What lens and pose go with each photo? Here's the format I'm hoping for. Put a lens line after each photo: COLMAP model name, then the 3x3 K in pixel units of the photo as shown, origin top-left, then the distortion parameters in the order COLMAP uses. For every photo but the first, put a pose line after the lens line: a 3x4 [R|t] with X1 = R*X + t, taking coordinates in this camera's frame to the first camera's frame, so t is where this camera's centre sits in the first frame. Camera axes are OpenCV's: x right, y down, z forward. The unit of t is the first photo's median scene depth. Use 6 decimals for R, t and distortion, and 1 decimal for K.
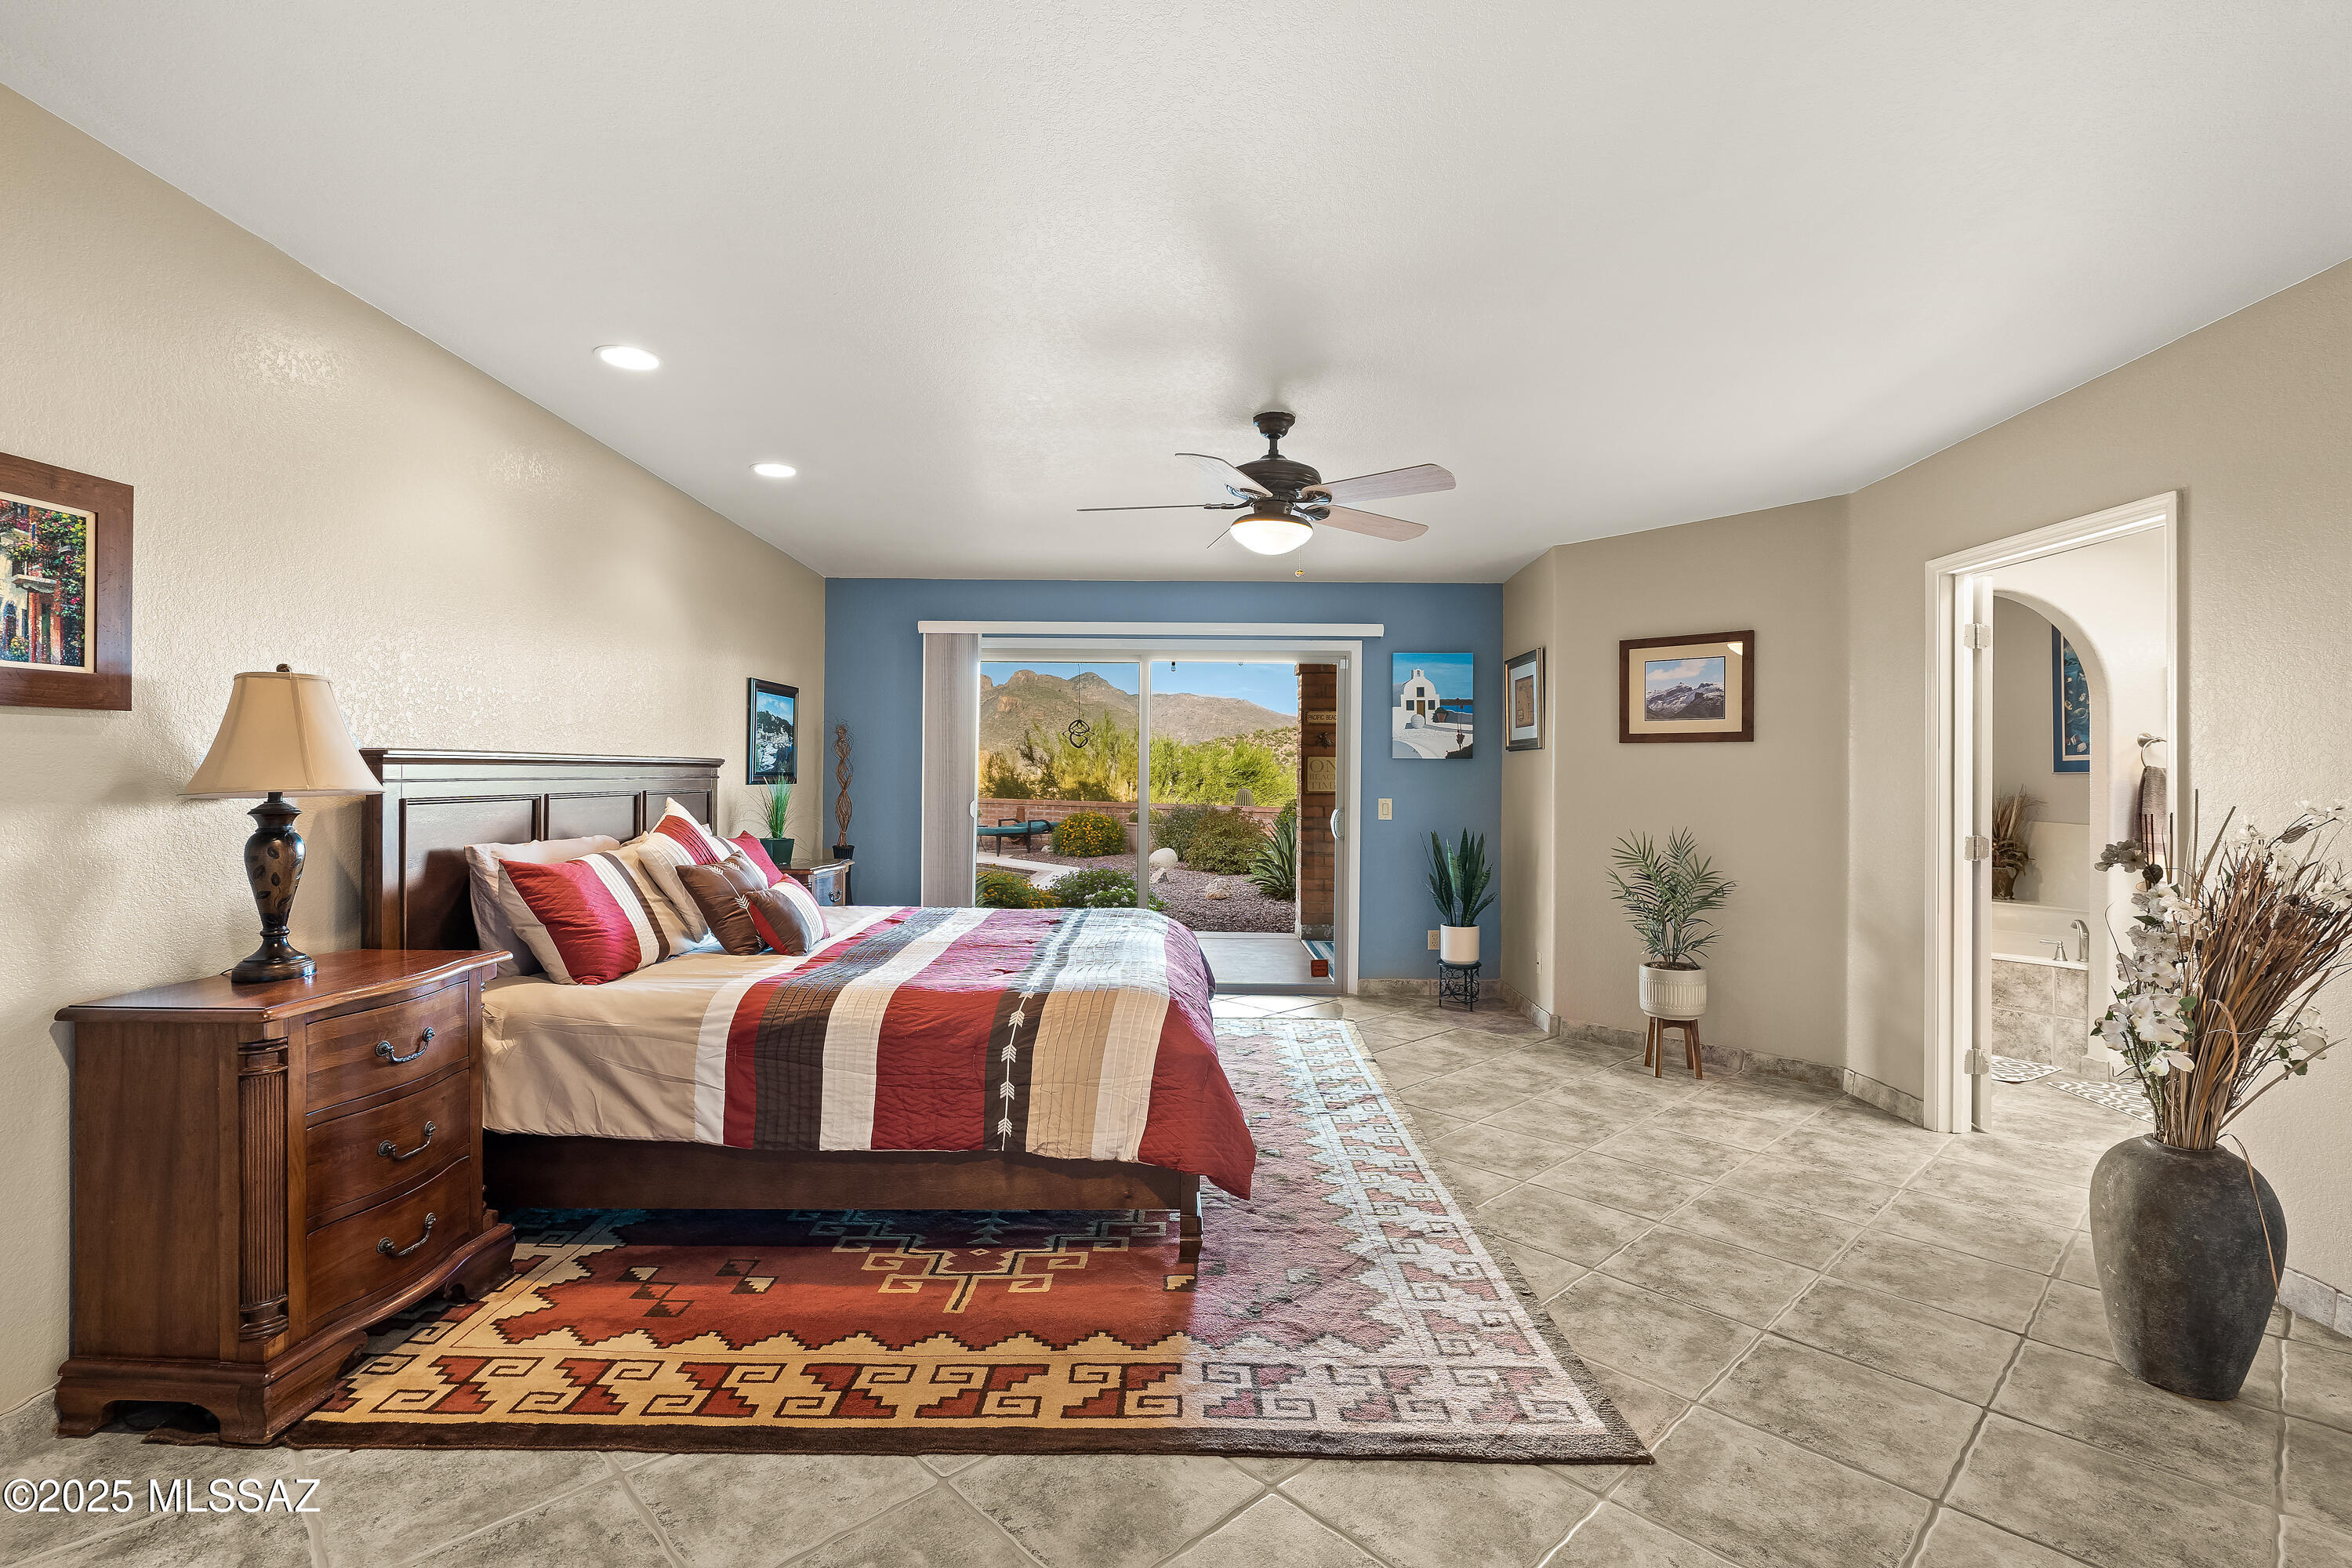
lens RADIAL K [[1073.7, 0, 1187.1], [0, 1073.7, 774.3], [0, 0, 1]] dist [-0.001605, 0.000562]
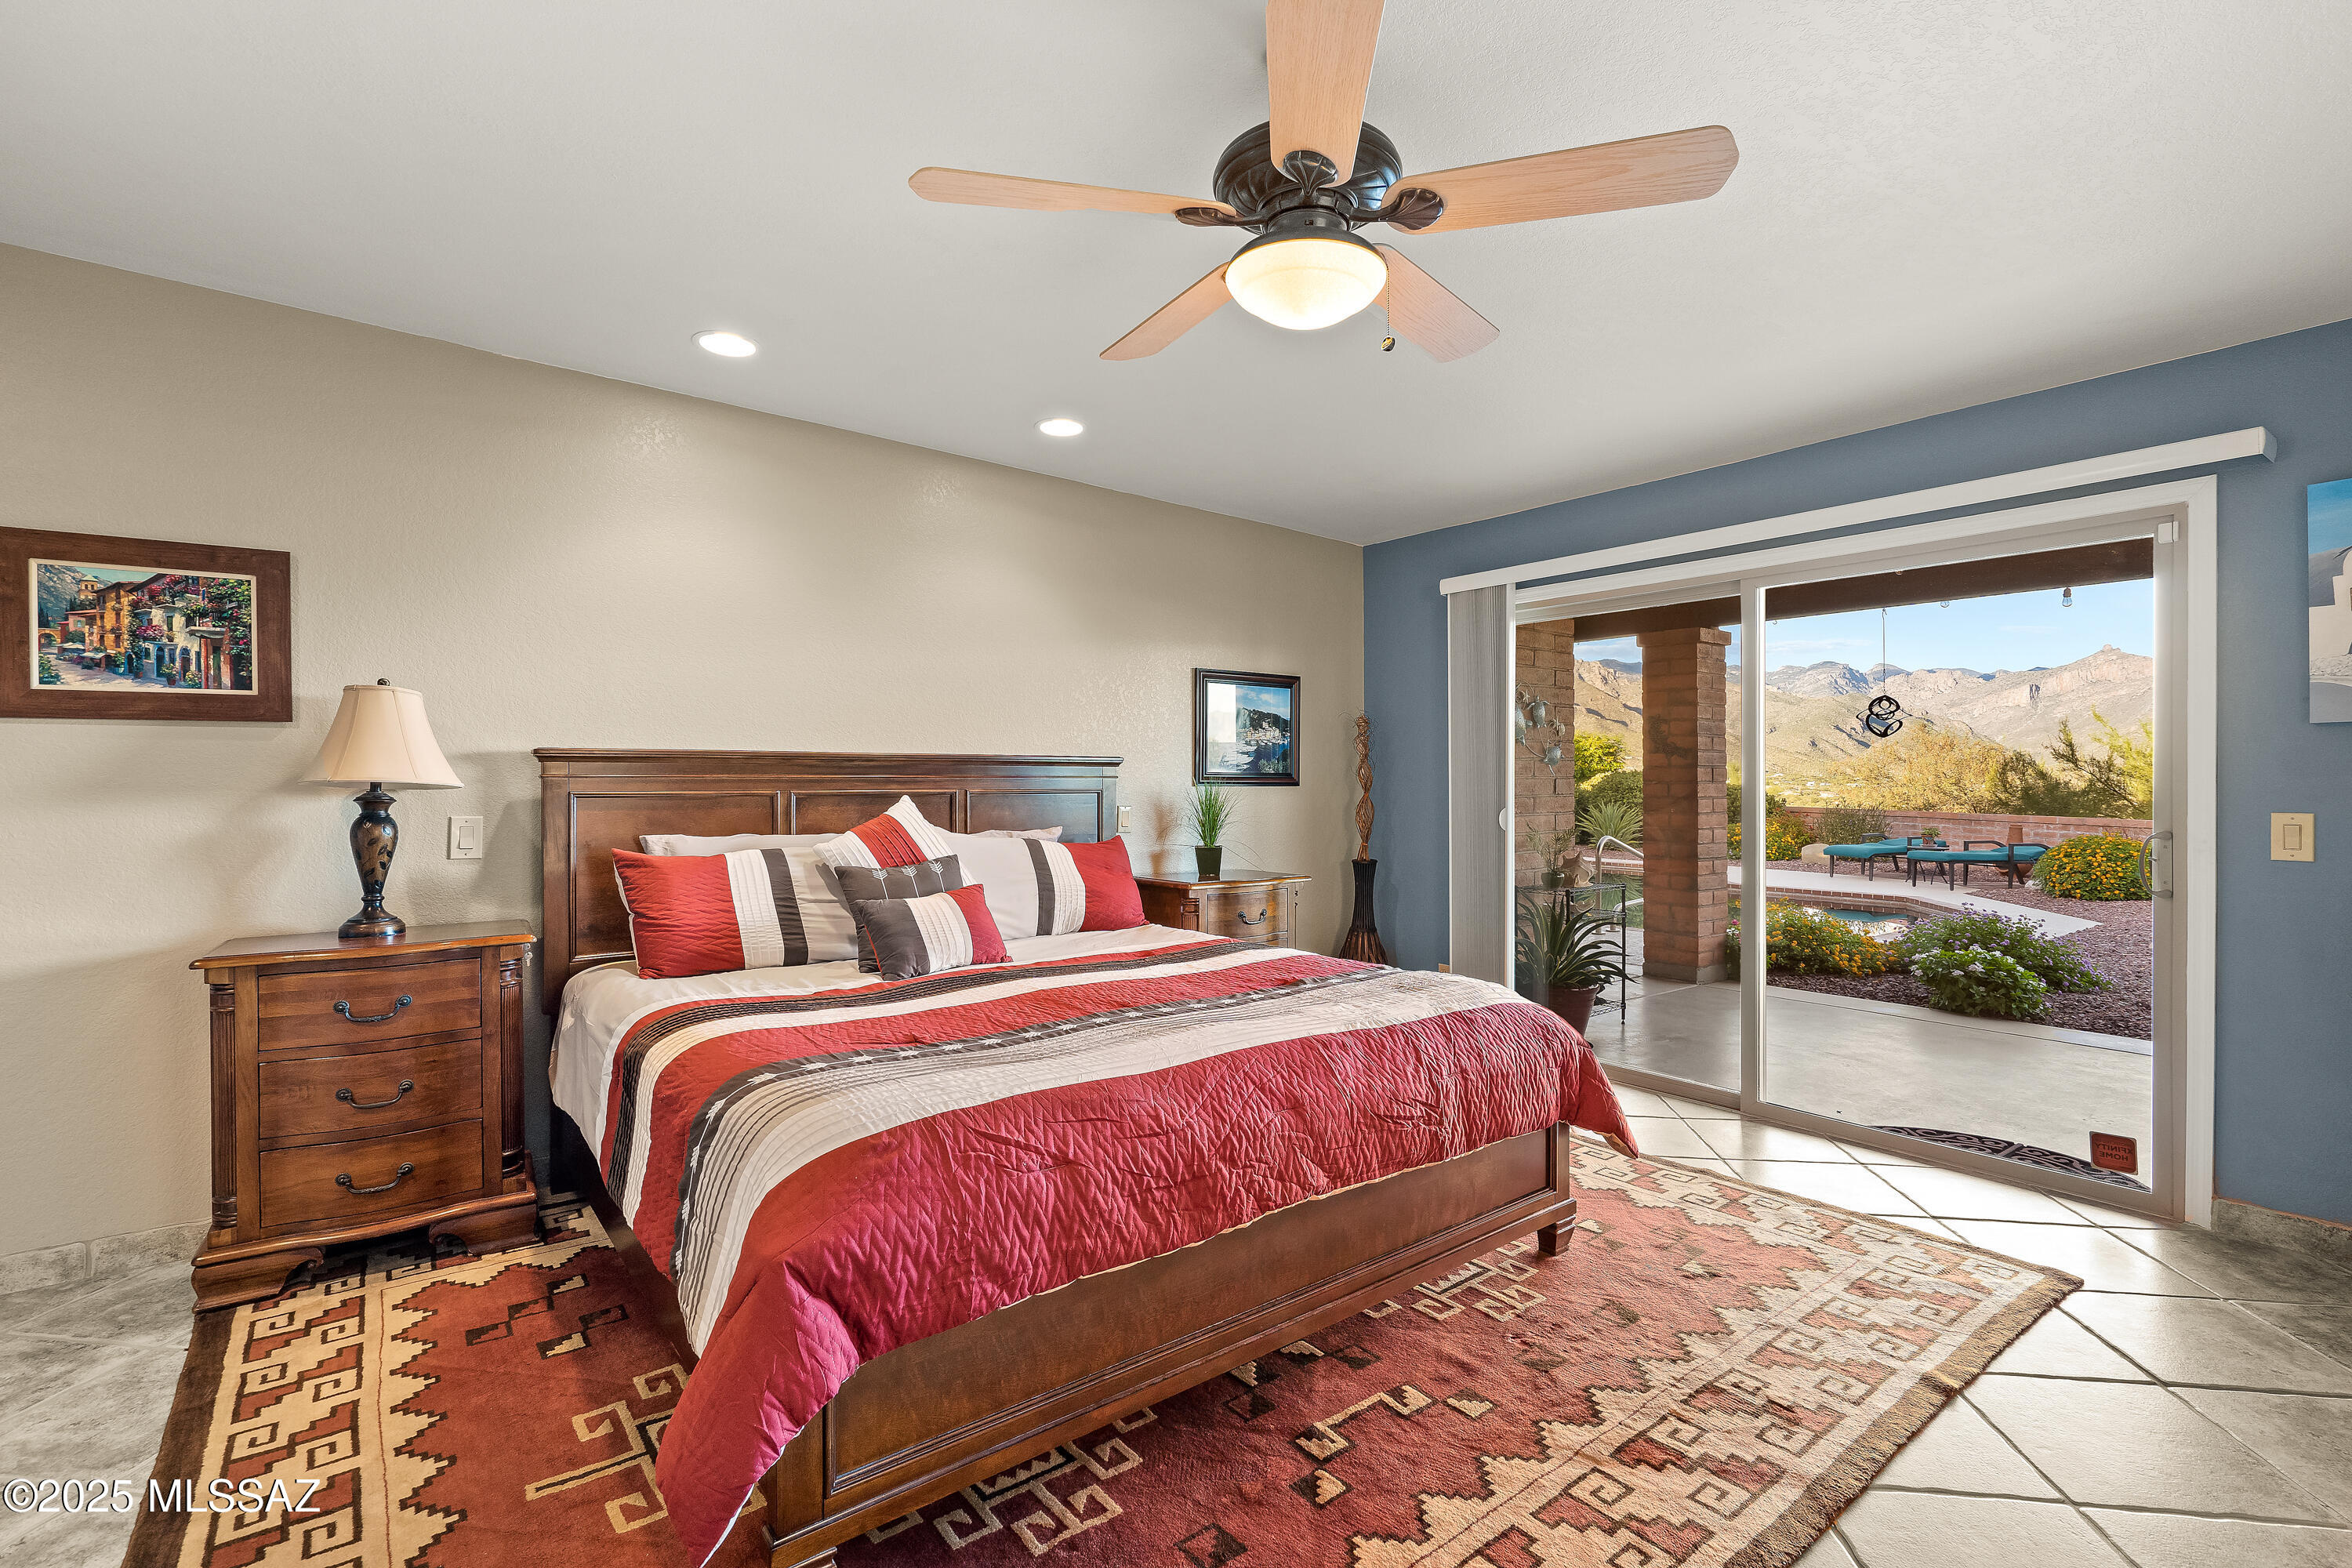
lens RADIAL K [[1073.7, 0, 1171.1], [0, 1073.7, 781.7], [0, 0, 1]] dist [-0.001605, 0.000562]
pose [[0.616360, -0.007925, -0.787424, 0.686739], [0.004947, 0.999969, -0.006191, 0.027024], [0.787449, -0.000080, 0.616380, 0.976897]]
